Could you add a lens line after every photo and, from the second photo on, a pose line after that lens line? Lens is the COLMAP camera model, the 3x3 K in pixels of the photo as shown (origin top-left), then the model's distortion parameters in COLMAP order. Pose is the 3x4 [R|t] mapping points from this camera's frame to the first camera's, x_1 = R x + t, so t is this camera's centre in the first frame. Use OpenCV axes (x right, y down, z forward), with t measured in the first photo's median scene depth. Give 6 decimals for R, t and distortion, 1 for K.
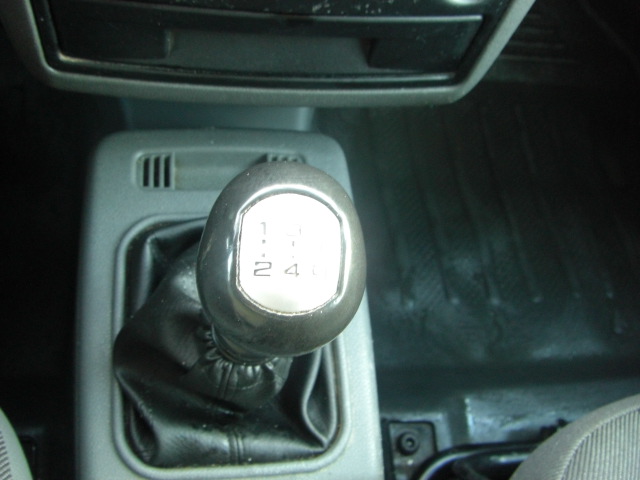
lens RADIAL K [[718.8, 0, 316.3], [0, 718.8, 227.7], [0, 0, 1]] dist [-0.187520, 0.180701]
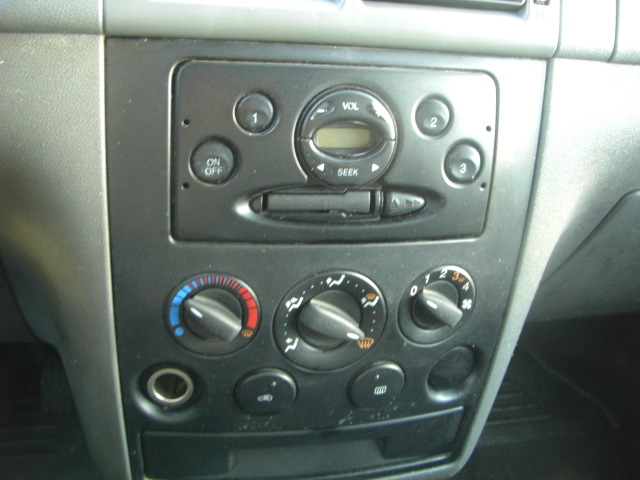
lens RADIAL K [[718.8, 0, 316.3], [0, 718.8, 227.7], [0, 0, 1]] dist [-0.187520, 0.180701]
pose [[0.990923, -0.118913, 0.062694, -0.082327], [0.134261, 0.852223, -0.505658, 0.047072], [0.006700, 0.509486, 0.860453, -0.322606]]
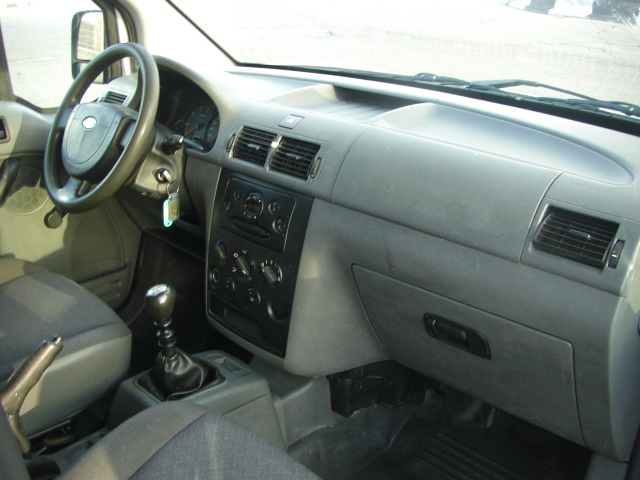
lens RADIAL K [[718.8, 0, 316.3], [0, 718.8, 227.7], [0, 0, 1]] dist [-0.187520, 0.180701]
pose [[0.603933, 0.094796, -0.791378, 3.001412], [-0.663241, 0.610408, -0.433028, 0.776431], [0.442014, 0.786394, 0.431518, -0.773638]]
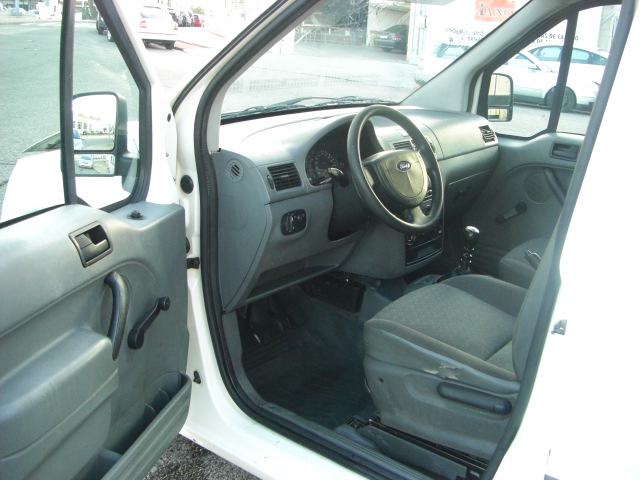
lens RADIAL K [[718.8, 0, 316.3], [0, 718.8, 227.7], [0, 0, 1]] dist [-0.187520, 0.180701]
pose [[0.690106, -0.350495, 0.633172, -4.626477], [0.682138, 0.607272, -0.407319, 1.523267], [-0.241744, 0.713004, 0.658168, -3.022108]]
